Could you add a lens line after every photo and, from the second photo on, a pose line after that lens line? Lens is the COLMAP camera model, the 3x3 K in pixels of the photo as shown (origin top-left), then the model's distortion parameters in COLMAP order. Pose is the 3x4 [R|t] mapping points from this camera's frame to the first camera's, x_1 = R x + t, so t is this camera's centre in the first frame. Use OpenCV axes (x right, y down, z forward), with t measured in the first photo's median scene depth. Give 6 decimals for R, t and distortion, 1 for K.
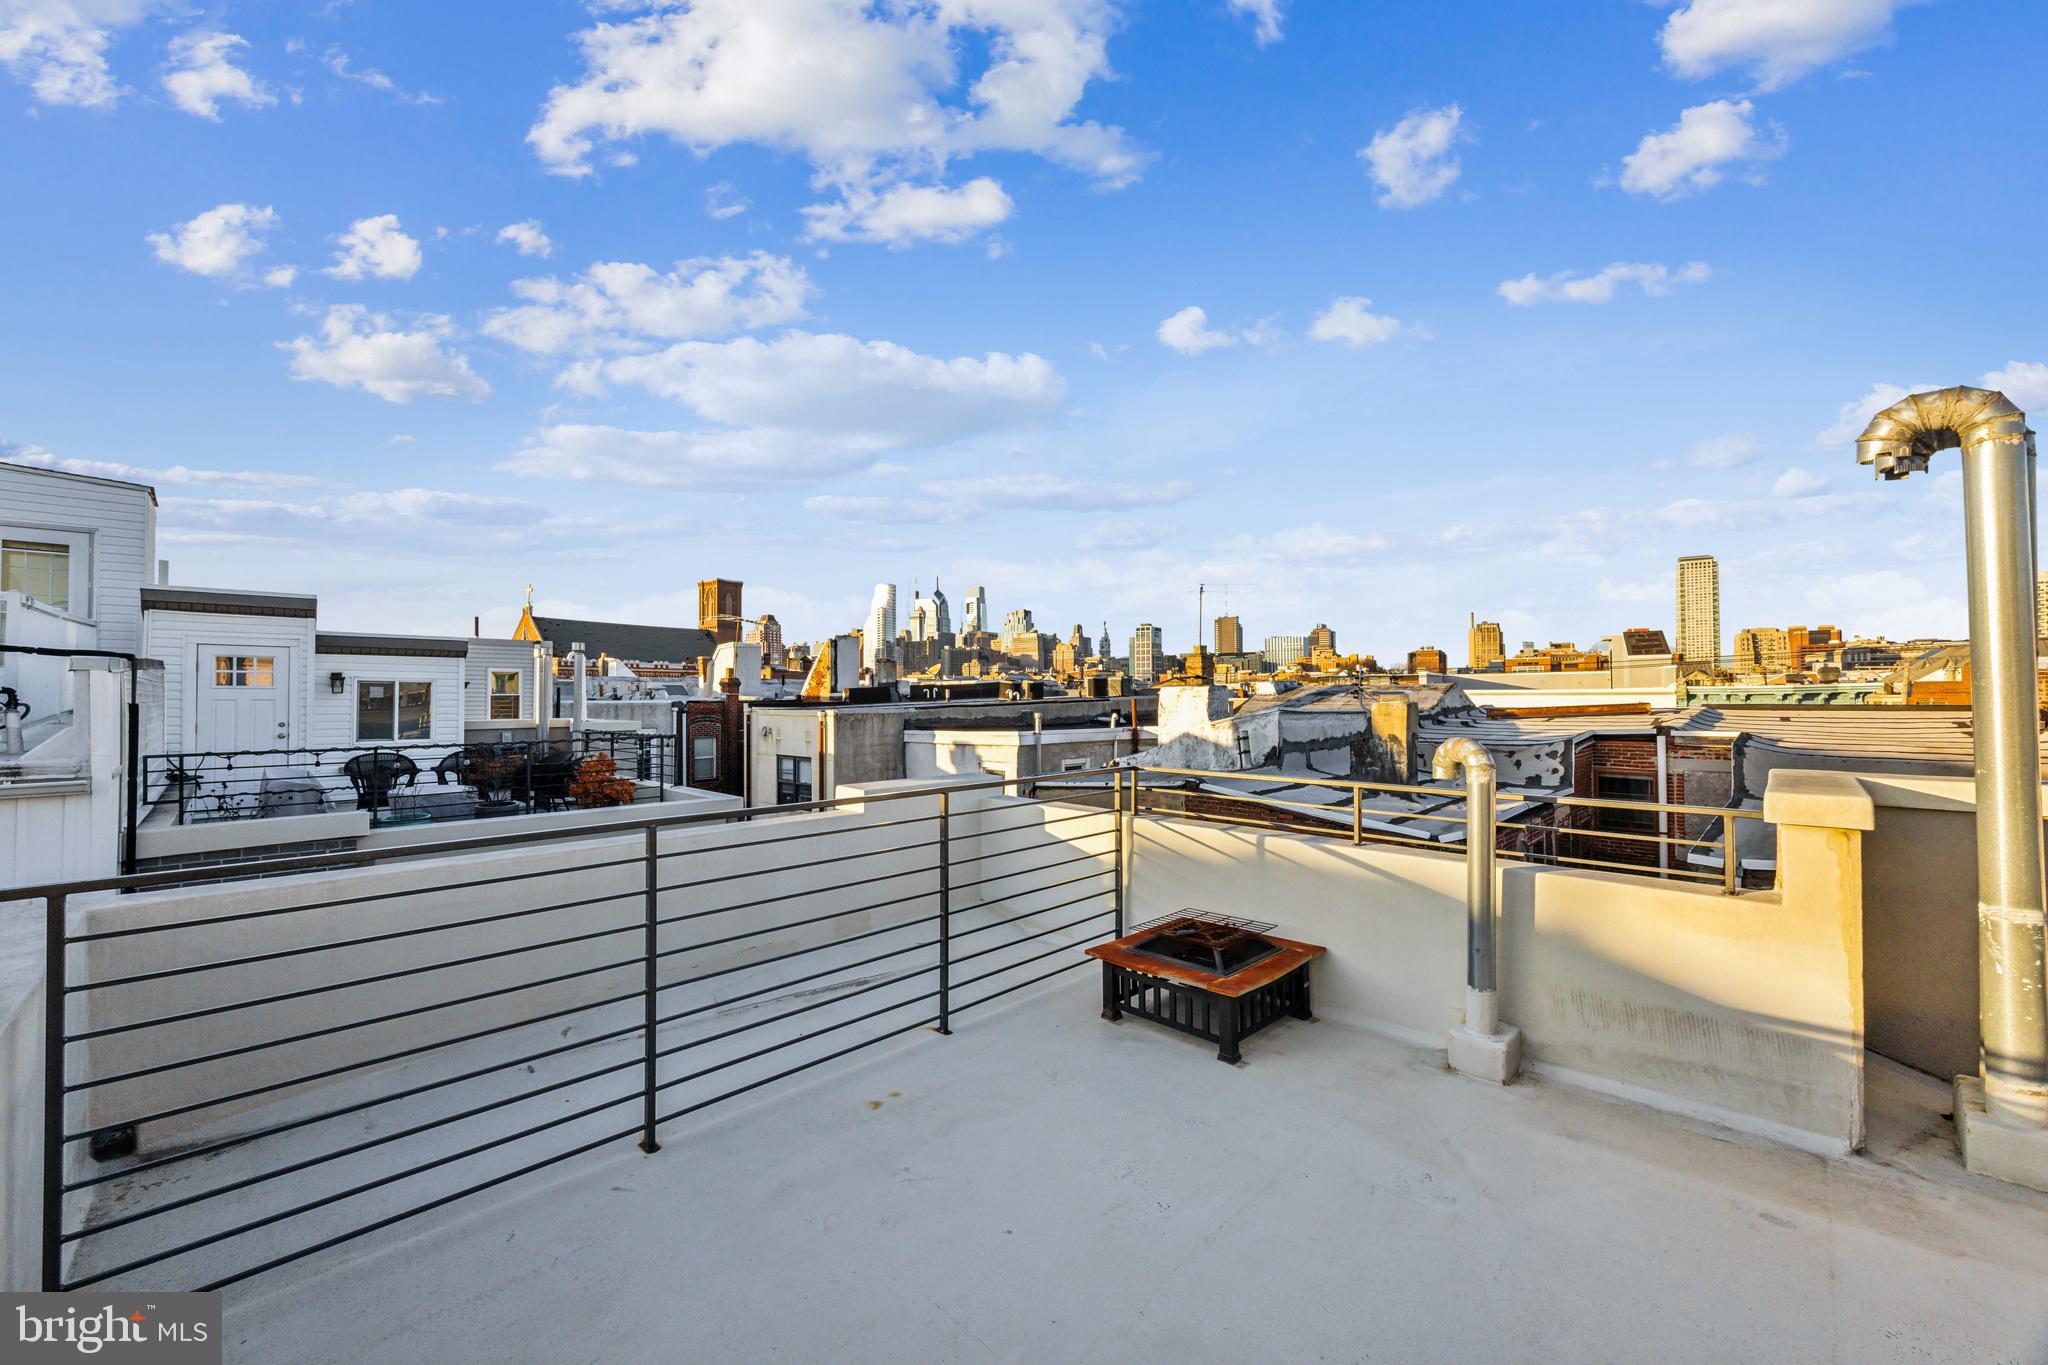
lens RADIAL K [[797.9, 0, 1020.8], [0, 797.9, 685.9], [0, 0, 1]] dist [-0.002718, -0.000125]
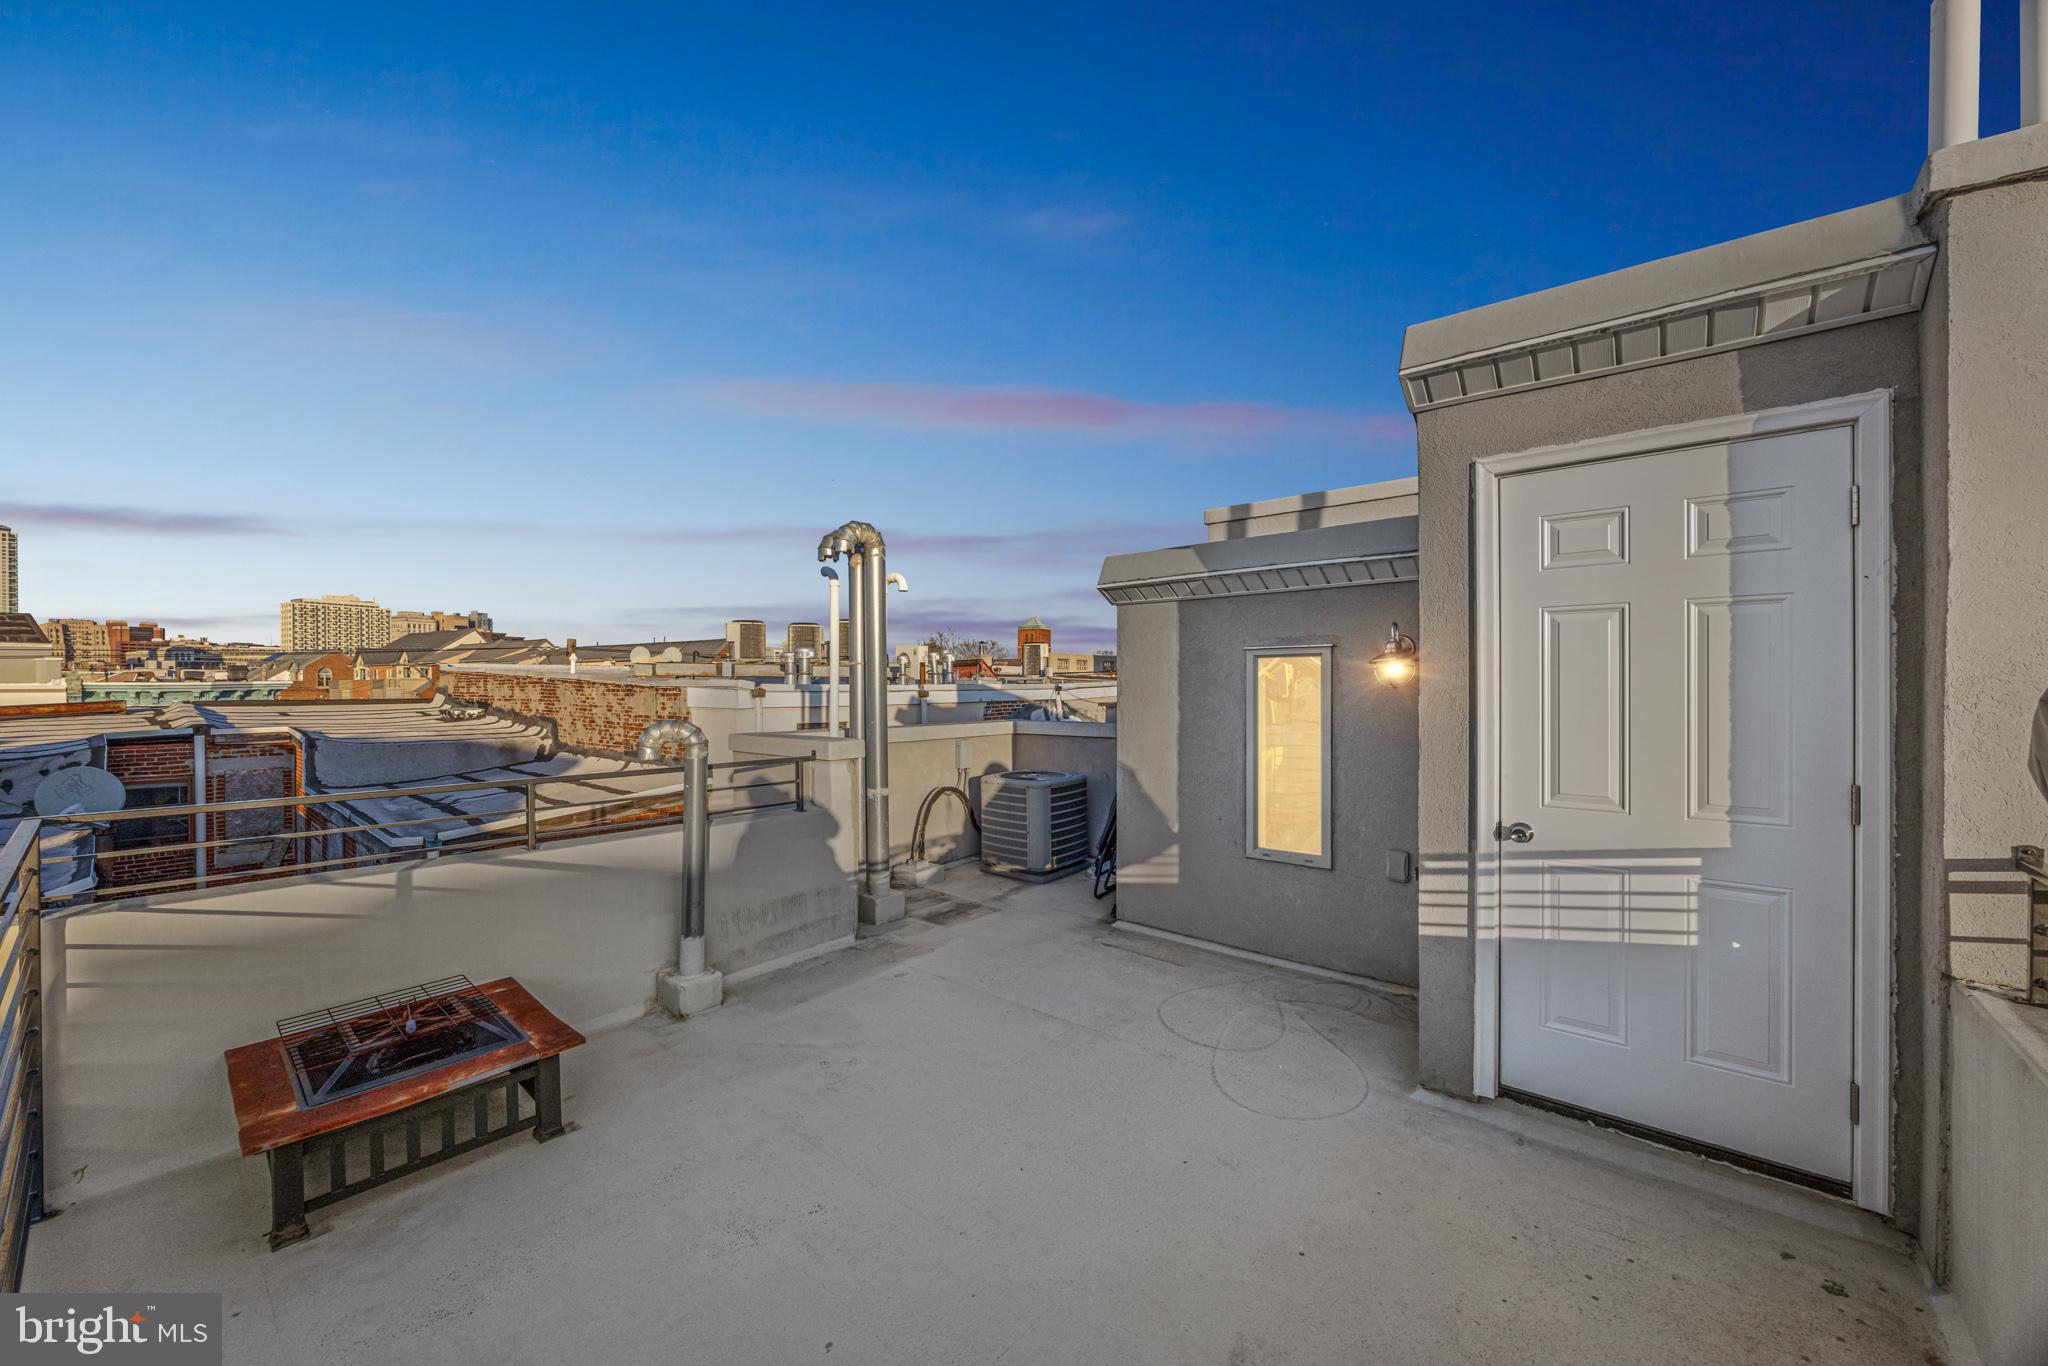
lens RADIAL K [[797.9, 0, 969.2], [0, 797.9, 687.6], [0, 0, 1]] dist [-0.002718, -0.000125]
pose [[-0.066215, 0.005862, 0.997788, -0.164616], [-0.009135, 0.999937, -0.006481, 0.006198], [-0.997764, -0.009544, -0.066157, 0.184971]]
